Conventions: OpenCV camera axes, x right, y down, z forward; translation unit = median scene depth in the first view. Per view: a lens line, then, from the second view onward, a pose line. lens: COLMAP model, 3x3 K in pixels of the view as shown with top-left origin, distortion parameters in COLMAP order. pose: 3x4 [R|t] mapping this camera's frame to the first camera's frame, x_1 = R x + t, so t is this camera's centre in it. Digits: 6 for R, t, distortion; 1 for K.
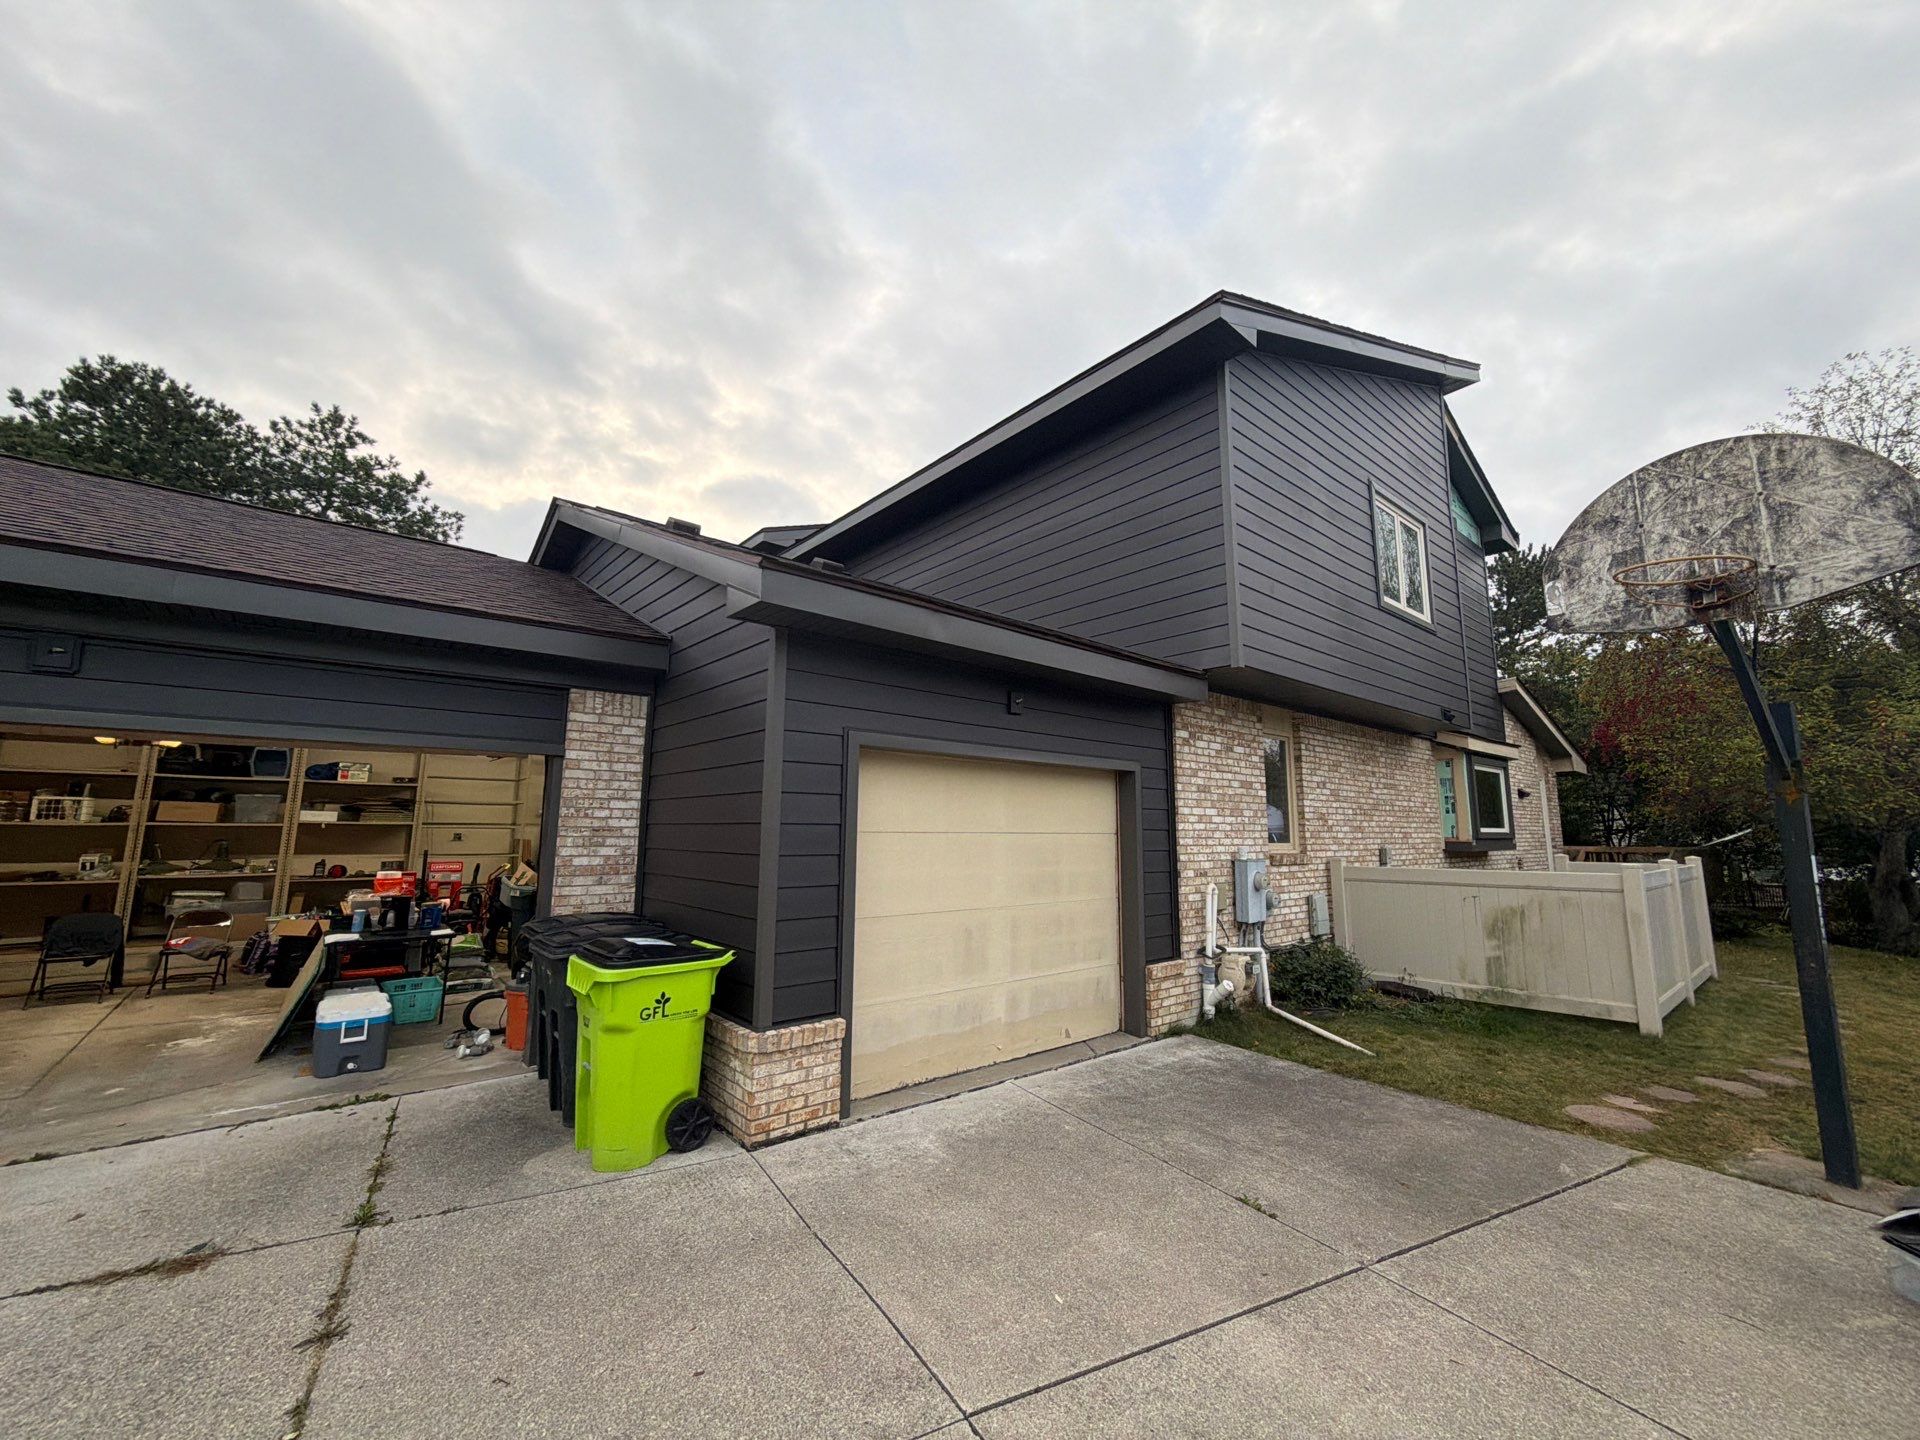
lens RADIAL K [[760.3, 0, 962.2], [0, 760.3, 717.4], [0, 0, 1]] dist [-0.002300, -0.000179]
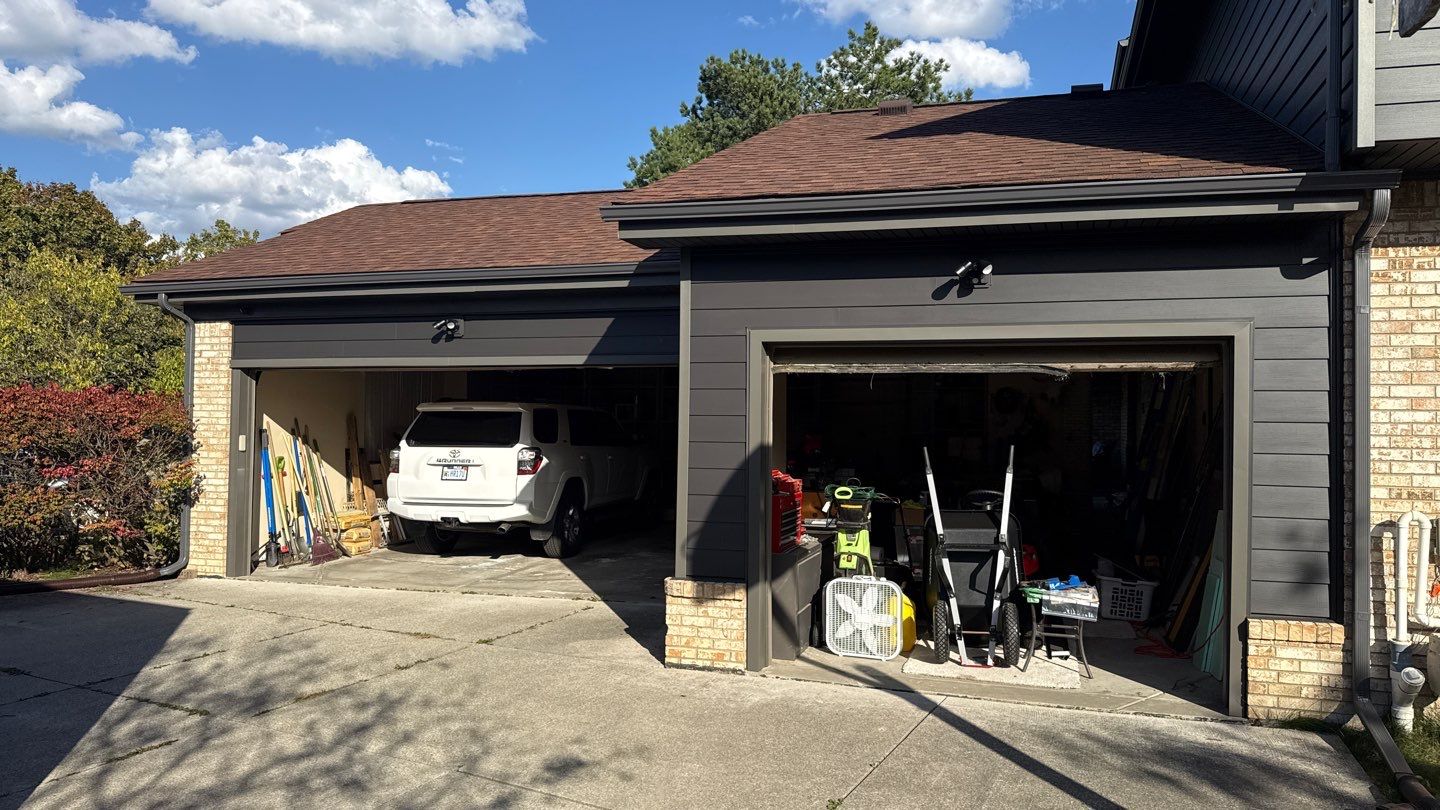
lens RADIAL K [[1017.1, 0, 737.6], [0, 1017.1, 408.3], [0, 0, 1]] dist [0.006953, 0.000827]
pose [[0.538617, -0.017581, -0.842367, 0.683312], [0.115054, 0.991952, 0.052863, 0.033329], [0.834658, -0.125390, 0.536305, 0.129373]]
